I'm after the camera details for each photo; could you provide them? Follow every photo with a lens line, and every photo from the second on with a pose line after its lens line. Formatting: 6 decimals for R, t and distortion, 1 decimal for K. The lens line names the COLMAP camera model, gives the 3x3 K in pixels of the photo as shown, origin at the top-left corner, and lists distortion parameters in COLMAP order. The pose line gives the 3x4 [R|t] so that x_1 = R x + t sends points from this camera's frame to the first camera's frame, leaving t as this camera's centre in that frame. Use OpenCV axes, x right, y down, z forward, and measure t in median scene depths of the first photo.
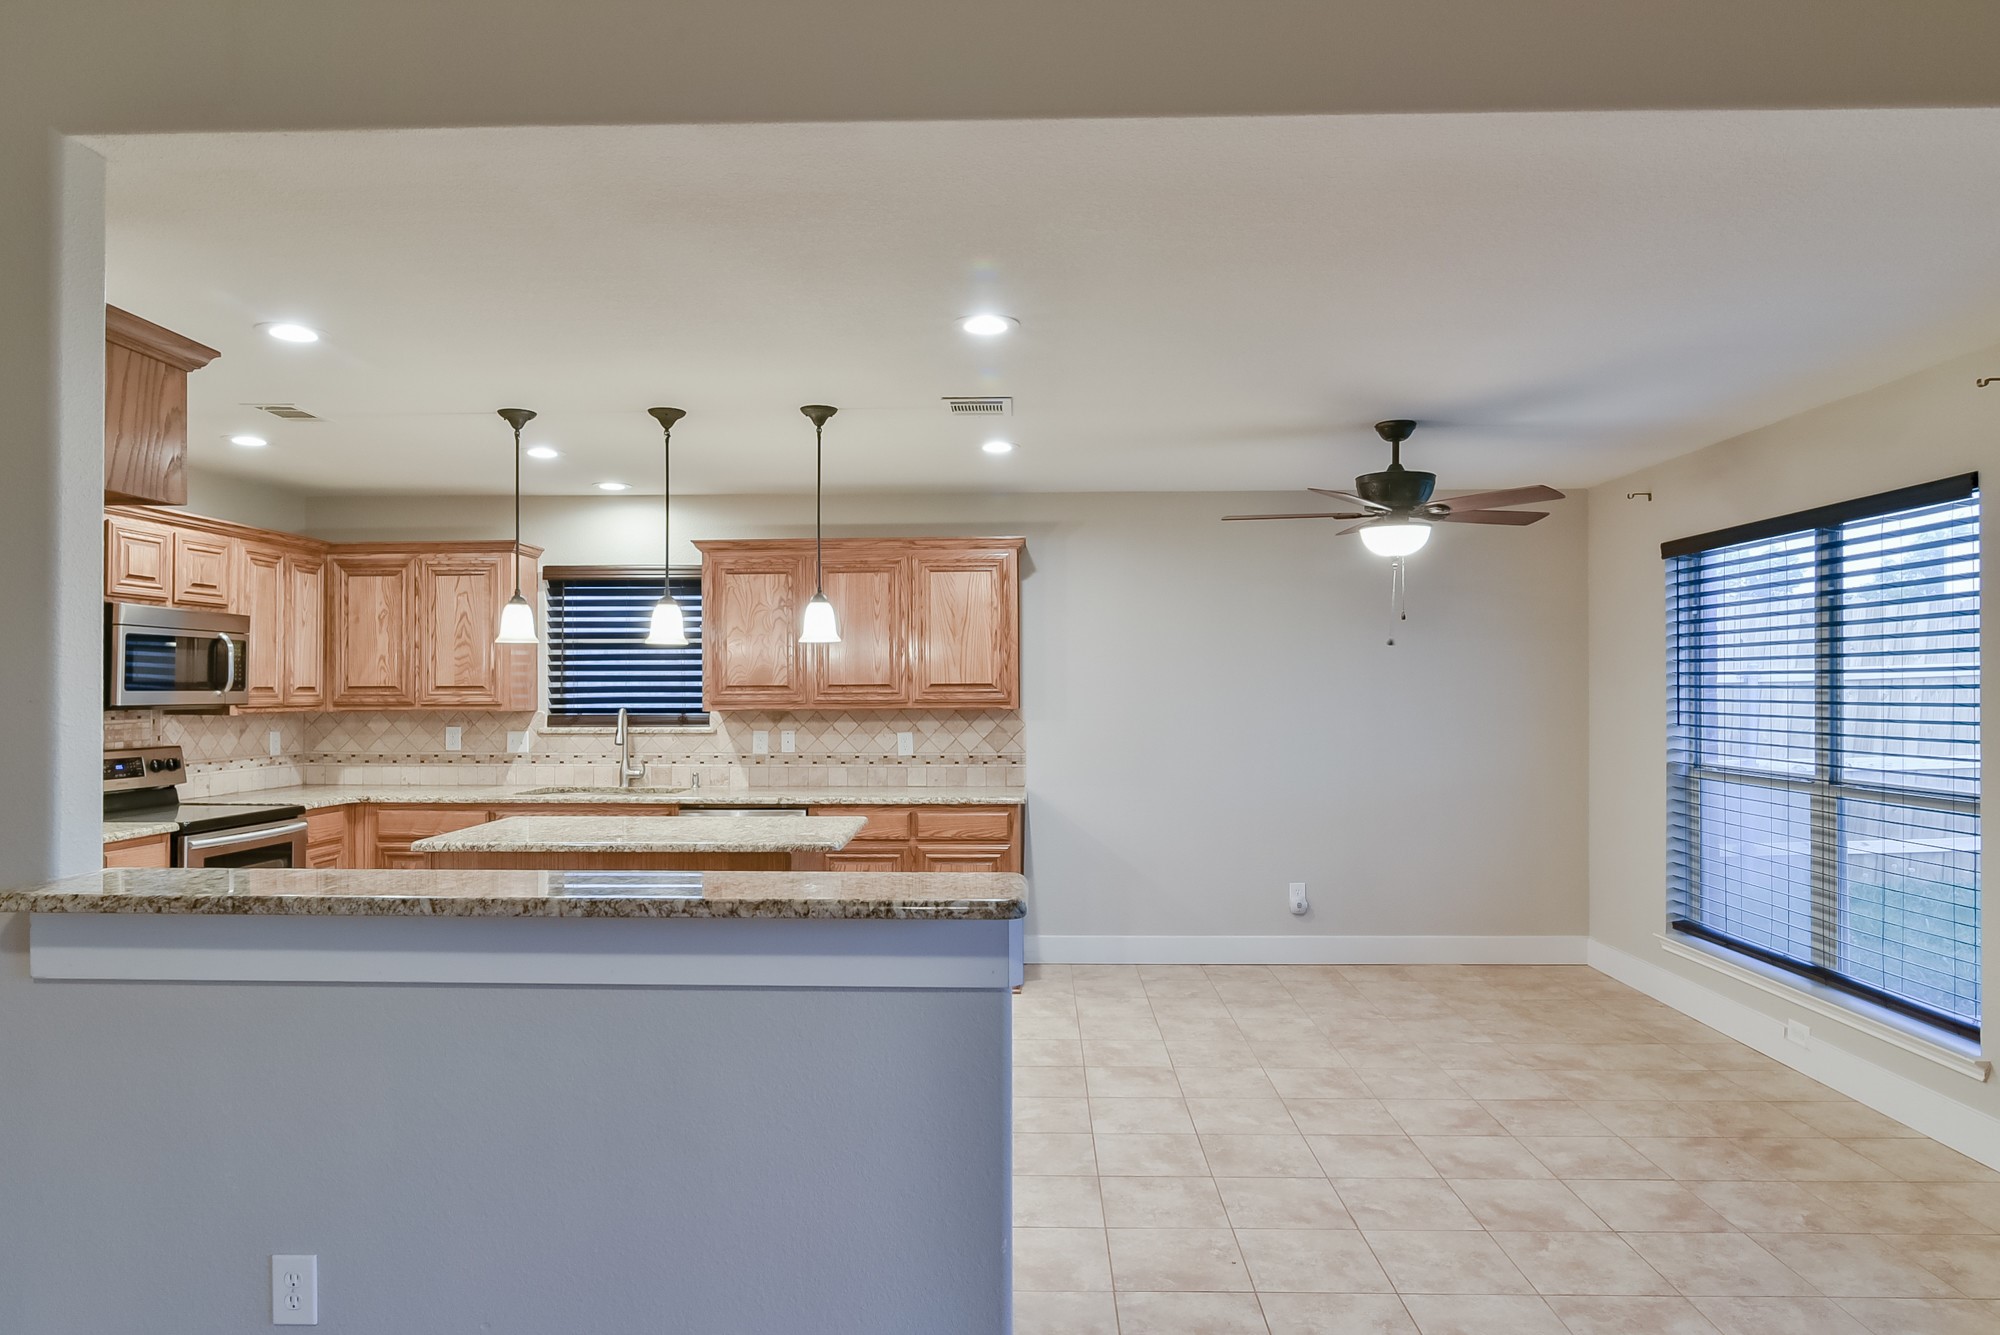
lens RADIAL K [[1183.5, 0, 997.9], [0, 1183.5, 694.3], [0, 0, 1]] dist [-0.007414, -0.003296]
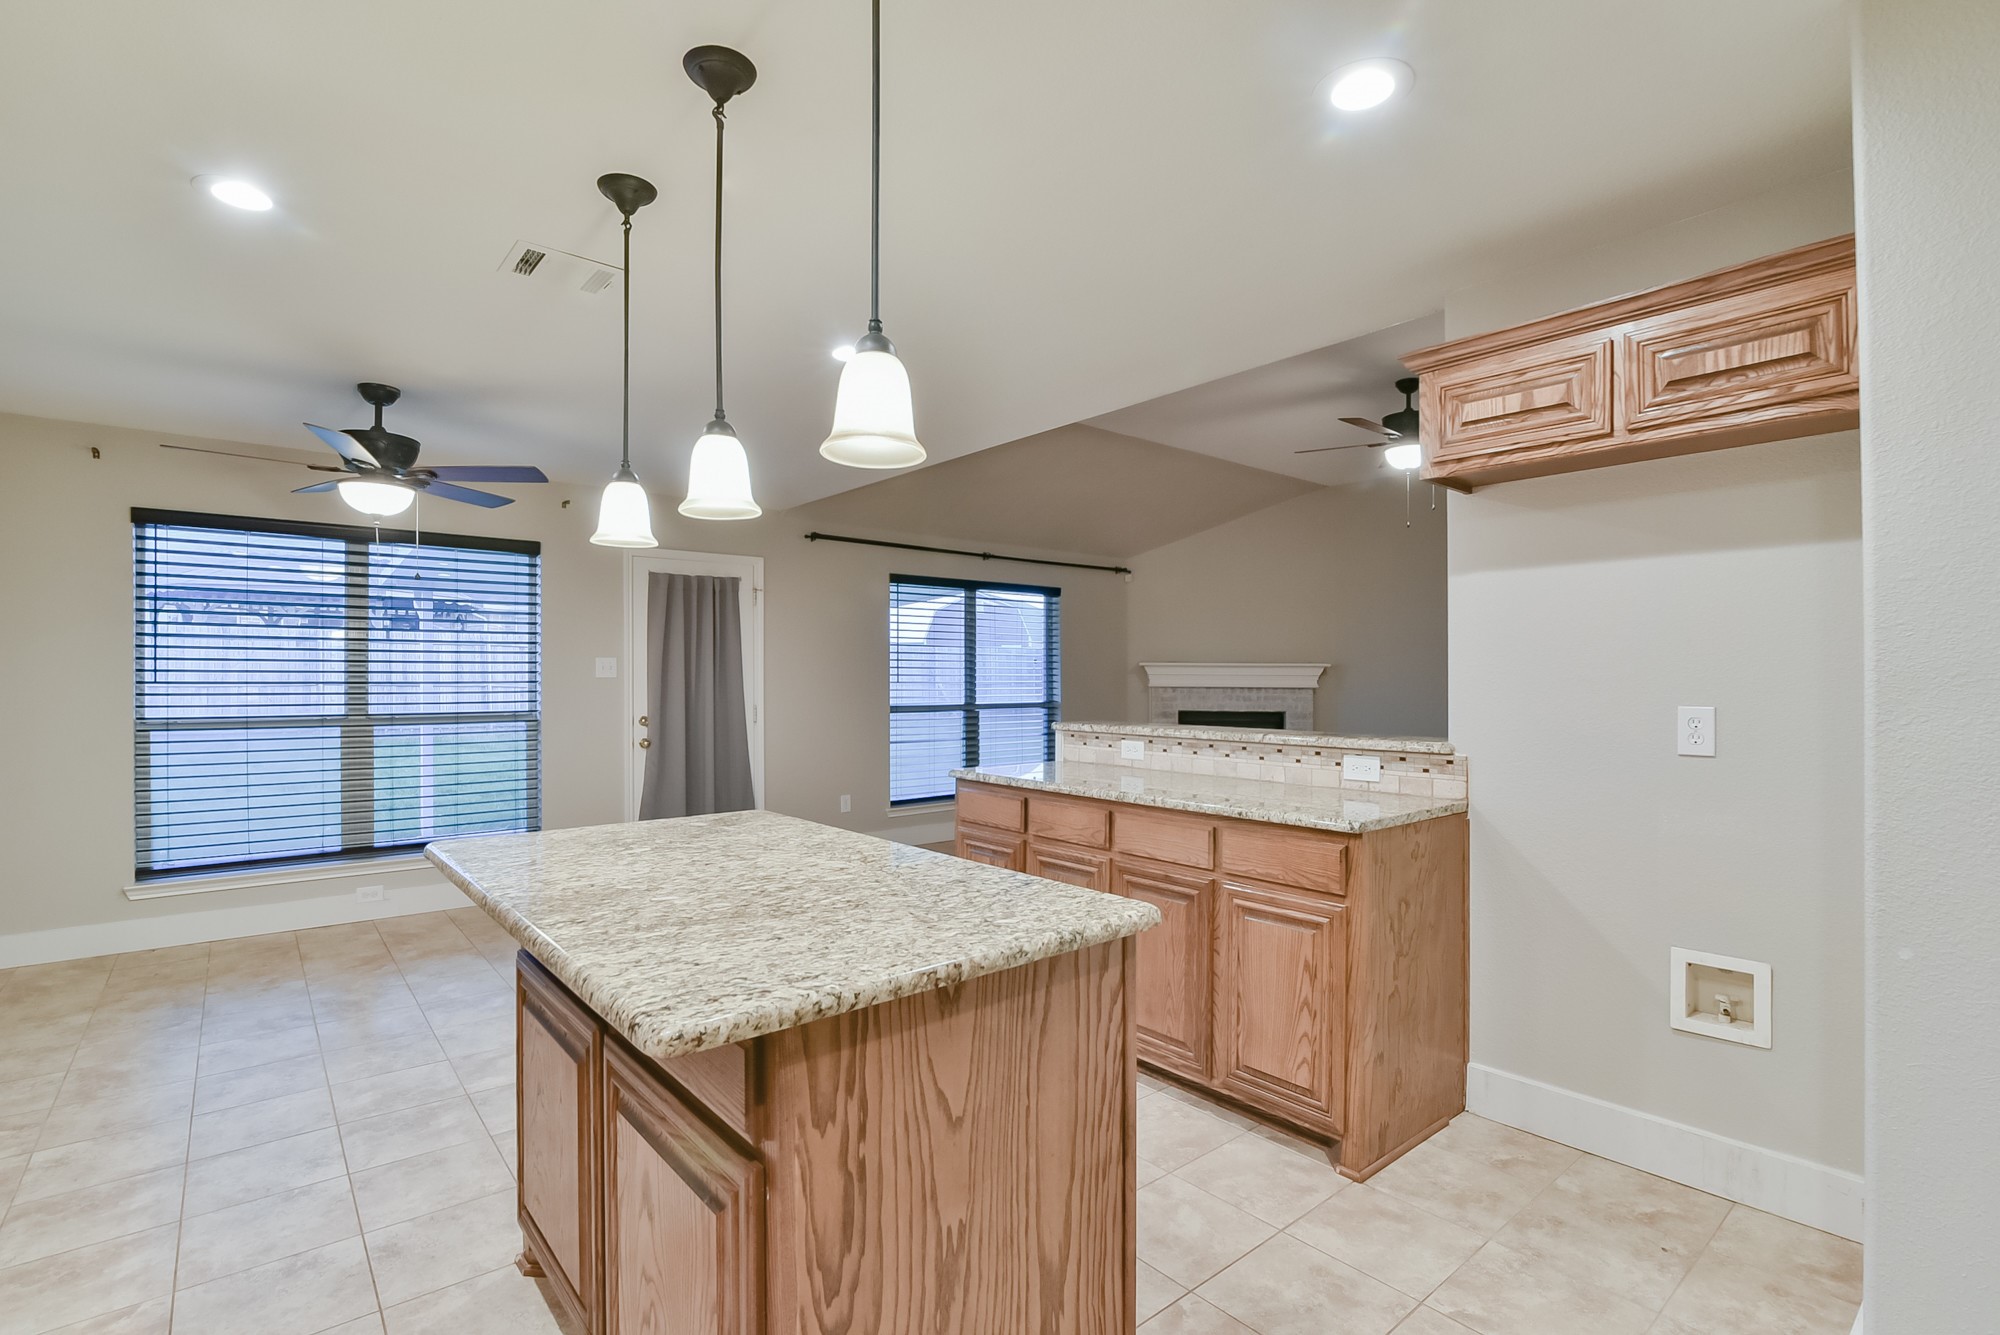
lens RADIAL K [[931.0, 0, 998.3], [0, 931.0, 678.2], [0, 0, 1]] dist [-0.020085, 0.002875]
pose [[-0.654363, 0.000658, 0.756180, -0.541397], [0.004905, 0.999982, 0.003374, 0.022771], [-0.756165, 0.005917, -0.654355, 0.954084]]
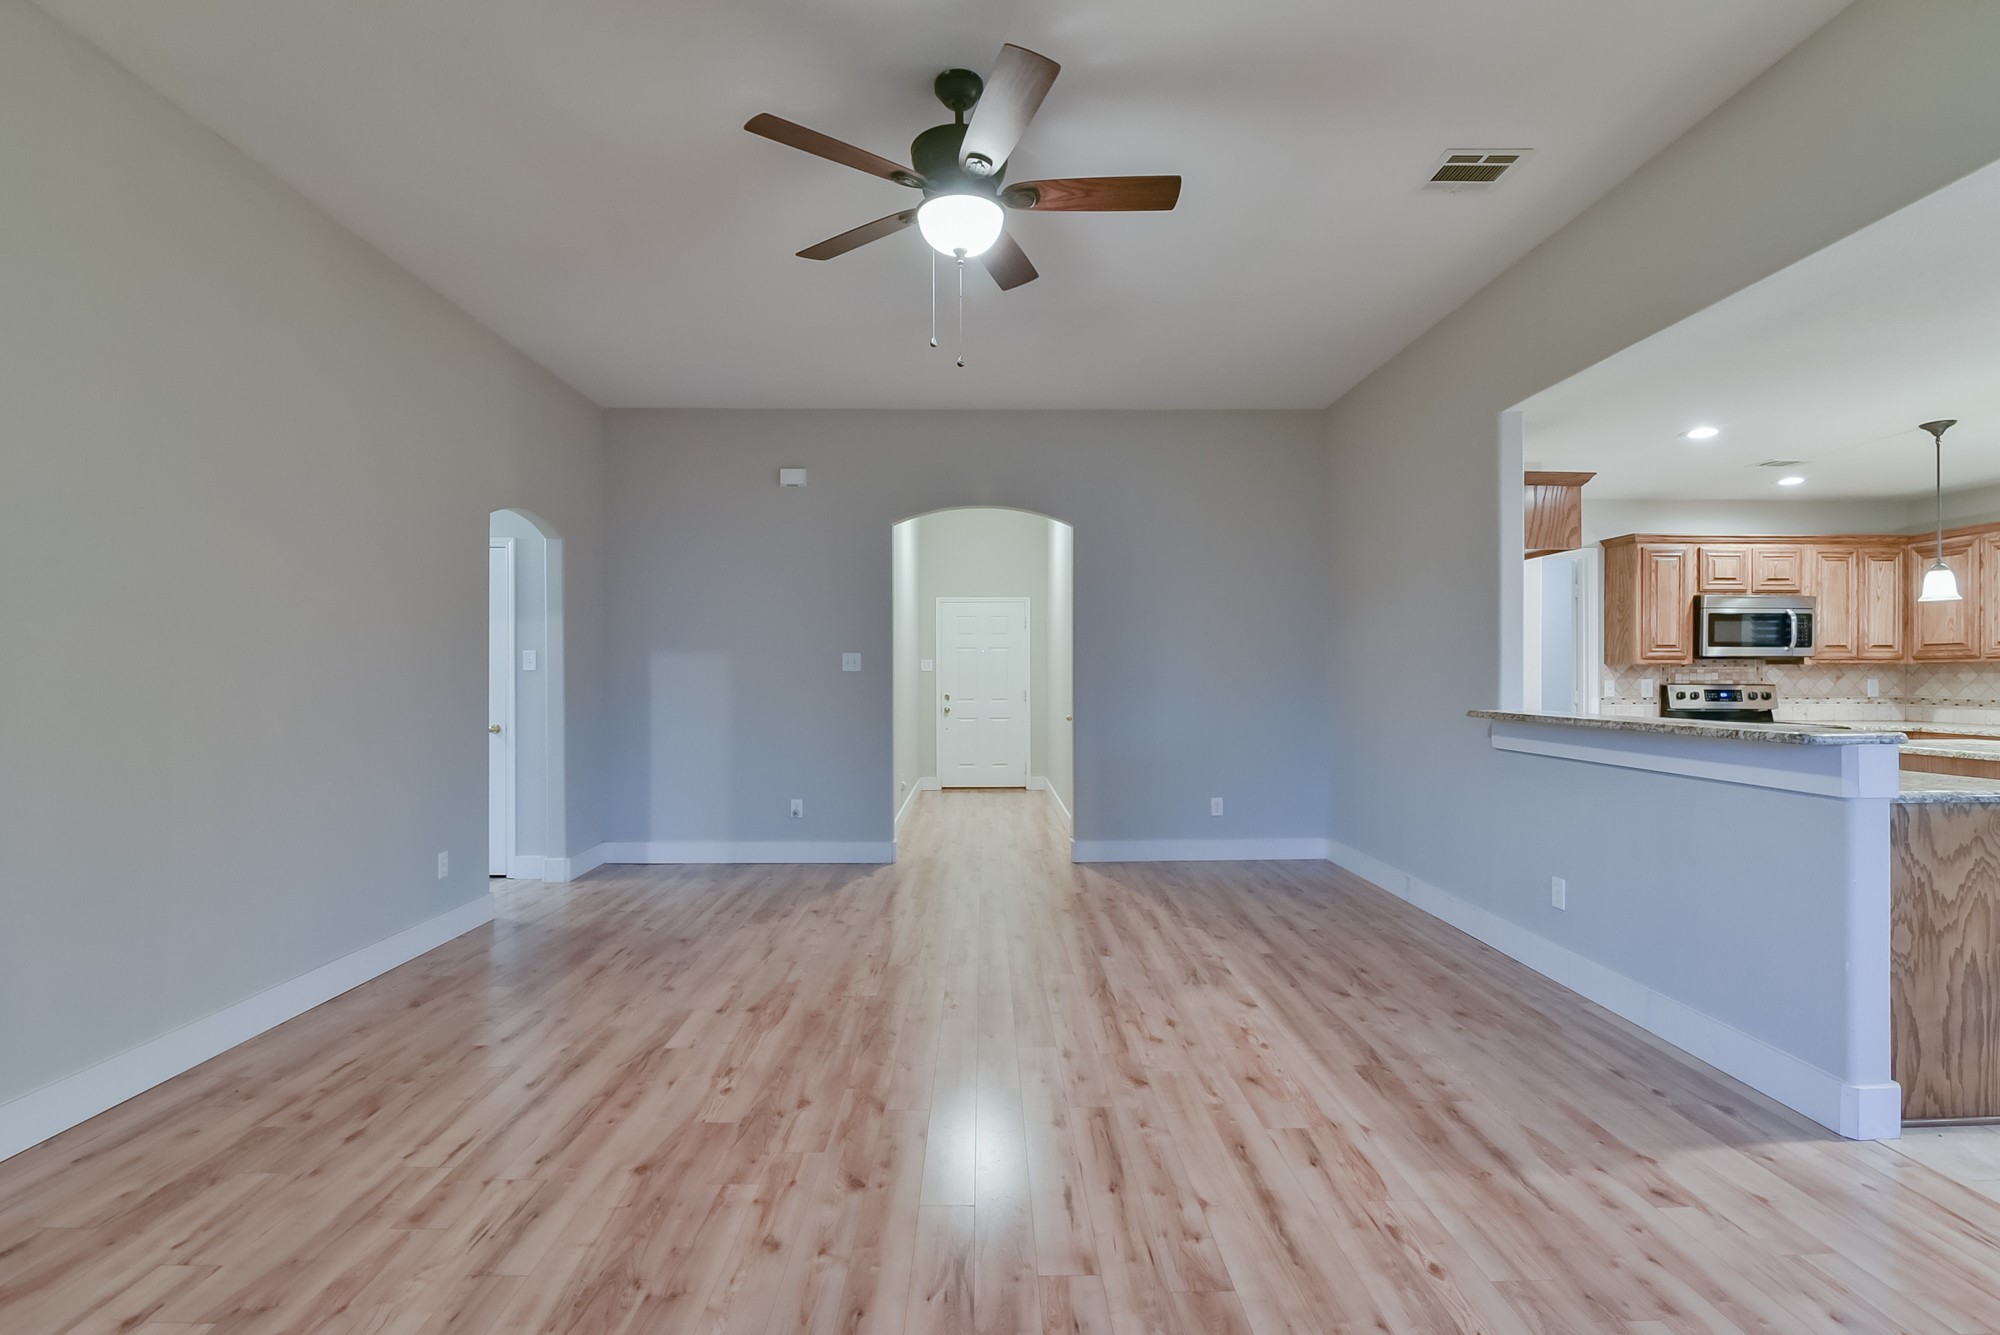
lens RADIAL K [[931.0, 0, 996.2], [0, 931.0, 675.8], [0, 0, 1]] dist [-0.020085, 0.002875]
pose [[0.044705, -0.001403, -0.998999, 0.445134], [-0.004006, 0.999991, -0.001583, 0.037135], [0.998992, 0.004072, 0.044699, -0.063550]]
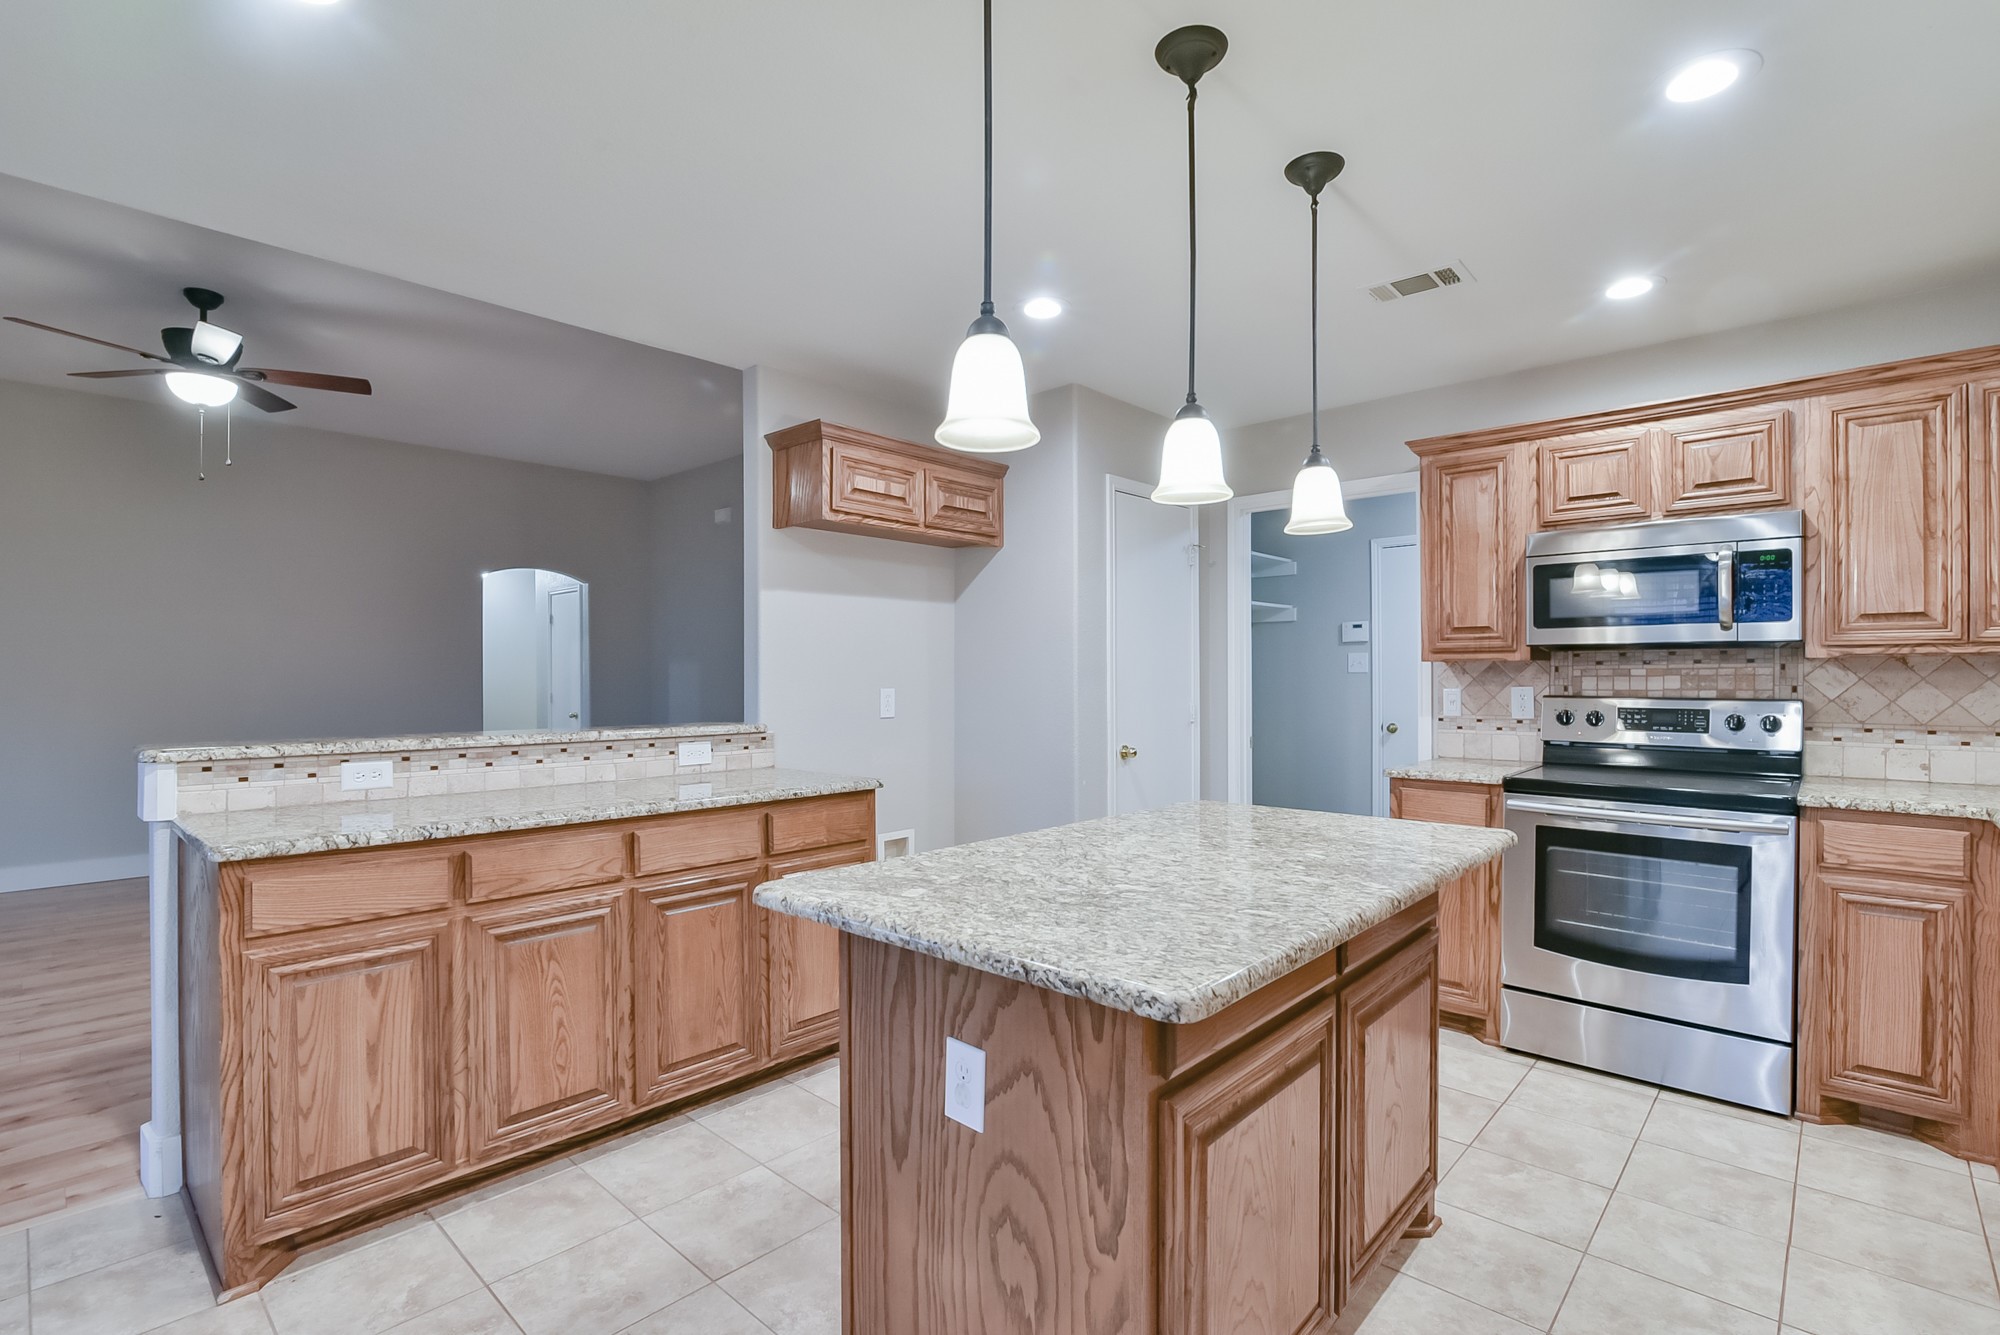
lens RADIAL K [[931.0, 0, 992.9], [0, 931.0, 680.0], [0, 0, 1]] dist [-0.020085, 0.002875]
pose [[-0.659898, 0.004622, -0.751341, 0.066683], [-0.001151, 0.999974, 0.007162, 0.026792], [0.751354, 0.005591, -0.659875, 0.976167]]
